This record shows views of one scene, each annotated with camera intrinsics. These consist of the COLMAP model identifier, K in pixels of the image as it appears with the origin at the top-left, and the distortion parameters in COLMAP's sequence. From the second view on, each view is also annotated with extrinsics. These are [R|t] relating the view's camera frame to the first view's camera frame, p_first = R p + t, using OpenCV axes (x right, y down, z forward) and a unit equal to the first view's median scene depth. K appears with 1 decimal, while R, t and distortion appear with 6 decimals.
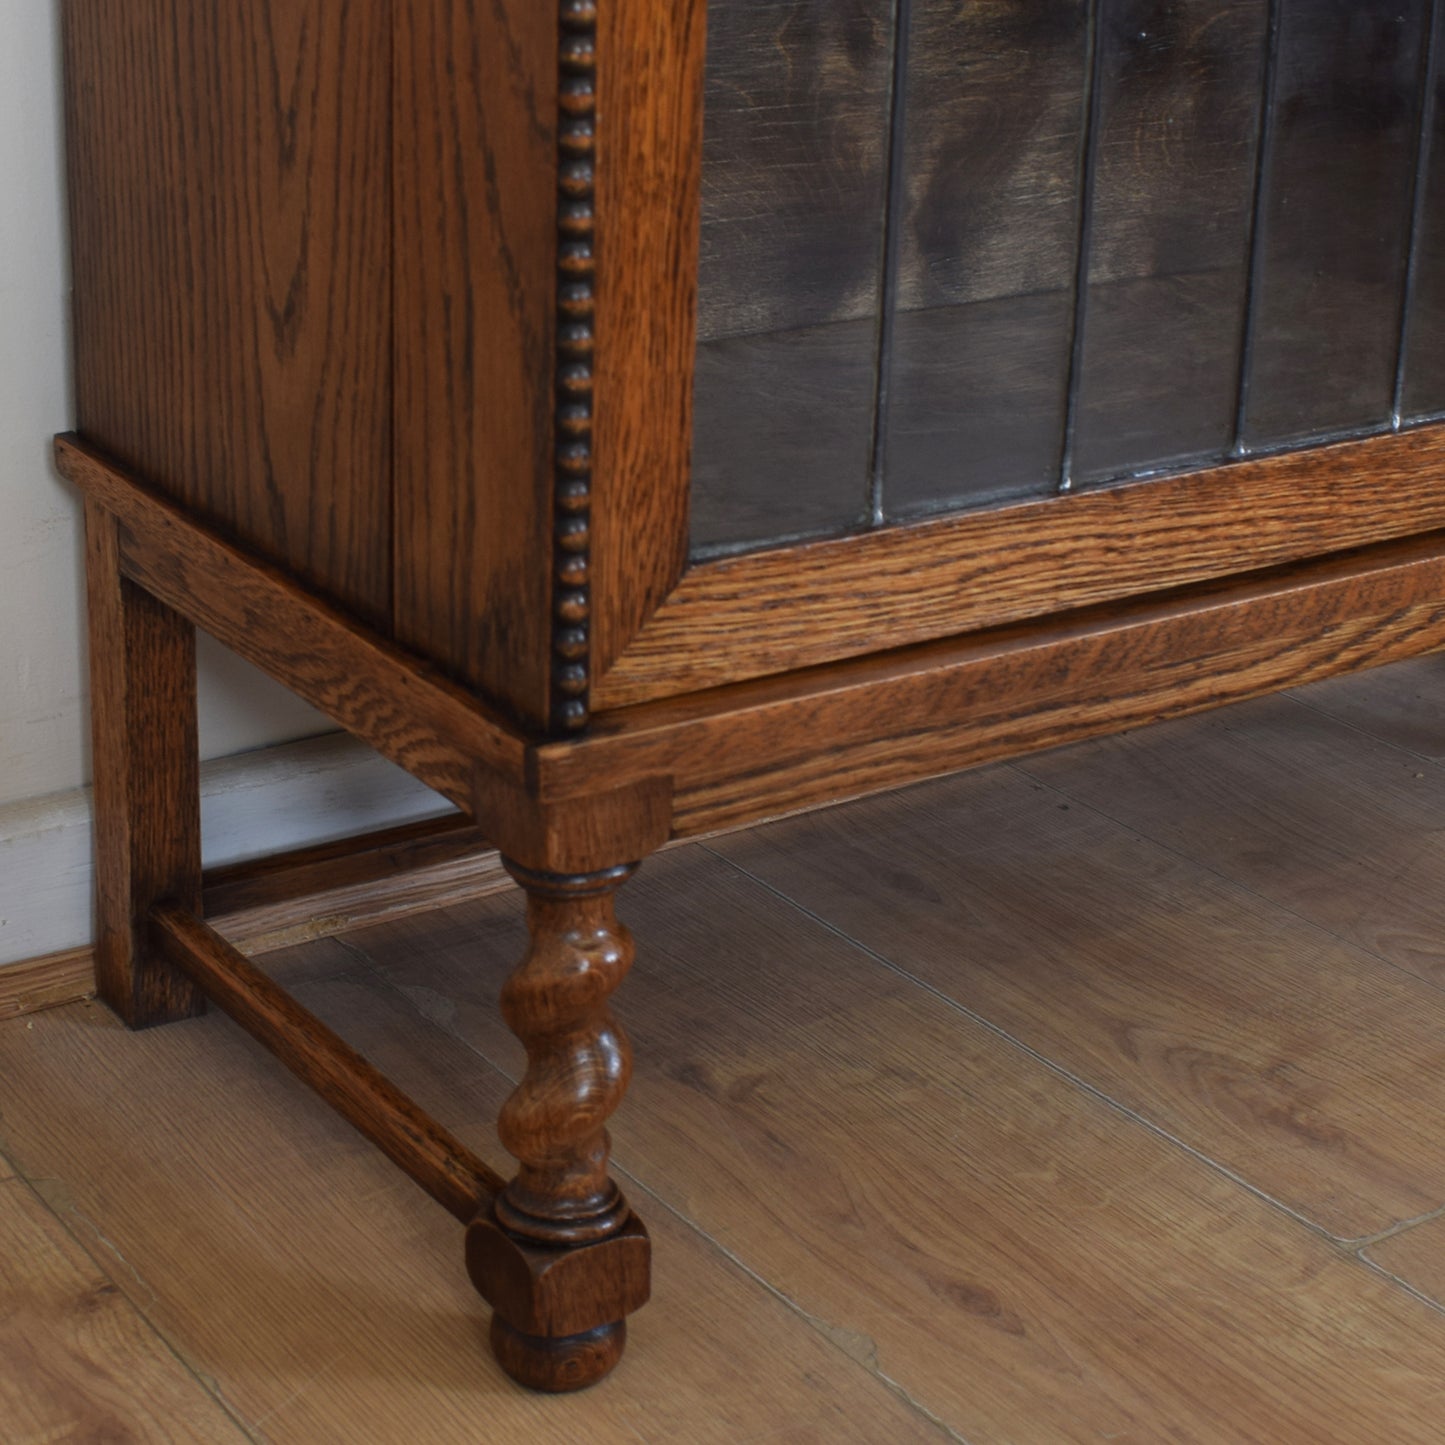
lens RADIAL K [[2830.6, 0, 568.7], [0, 2830.6, 684.6], [0, 0, 1]] dist [-0.033254, -0.287320]
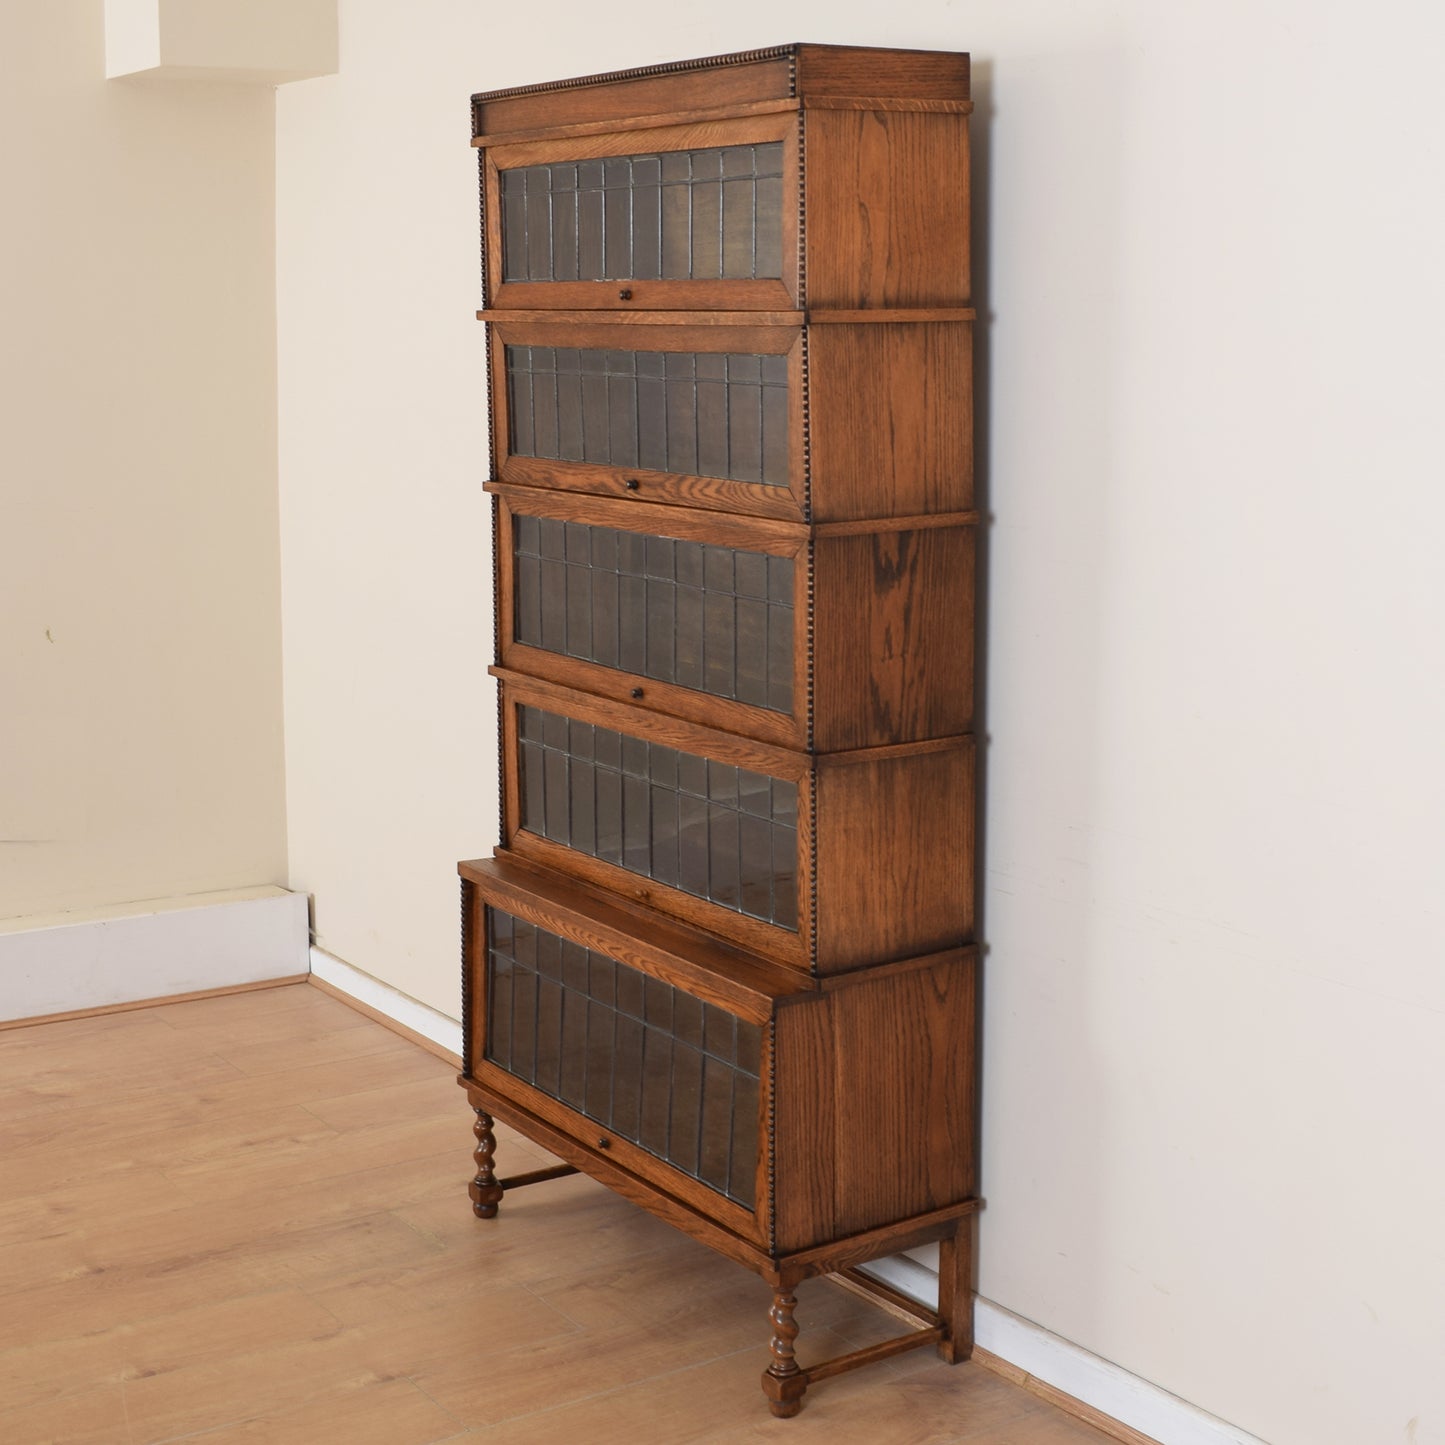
lens RADIAL K [[2343.9, 0, 756.7], [0, 2343.9, 670.9], [0, 0, 1]] dist [-0.069054, -0.107739]
pose [[0.025708, 0.127725, -0.991476, 3.955490], [-0.367285, 0.923645, 0.109463, -1.268969], [0.929753, 0.361340, 0.070657, 0.801934]]
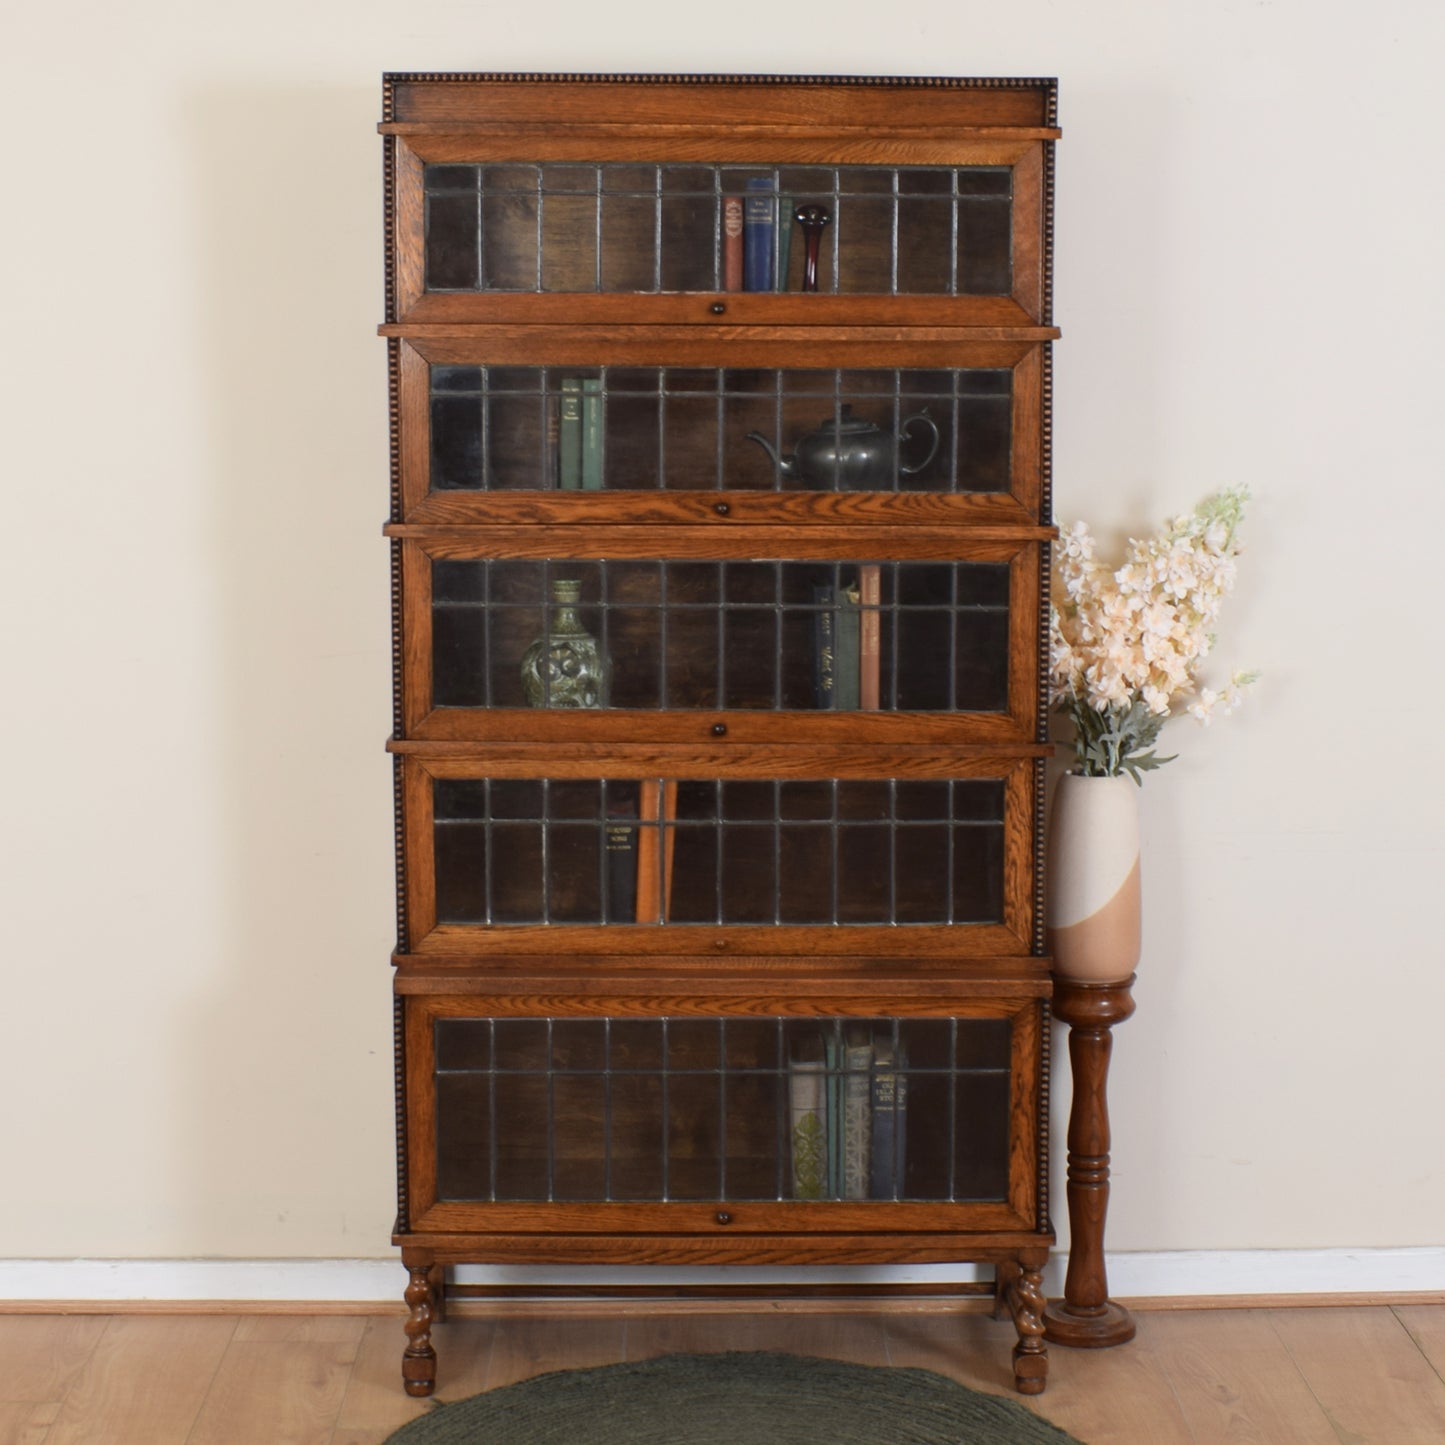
lens RADIAL K [[2931.9, 0, 728.2], [0, 2931.9, 625.0], [0, 0, 1]] dist [-0.064425, -0.188838]
pose [[0.848384, 0.037694, -0.528037, 2.620252], [-0.176450, 0.960557, -0.214929, -0.005889], [0.499109, 0.275515, 0.821573, -2.636354]]
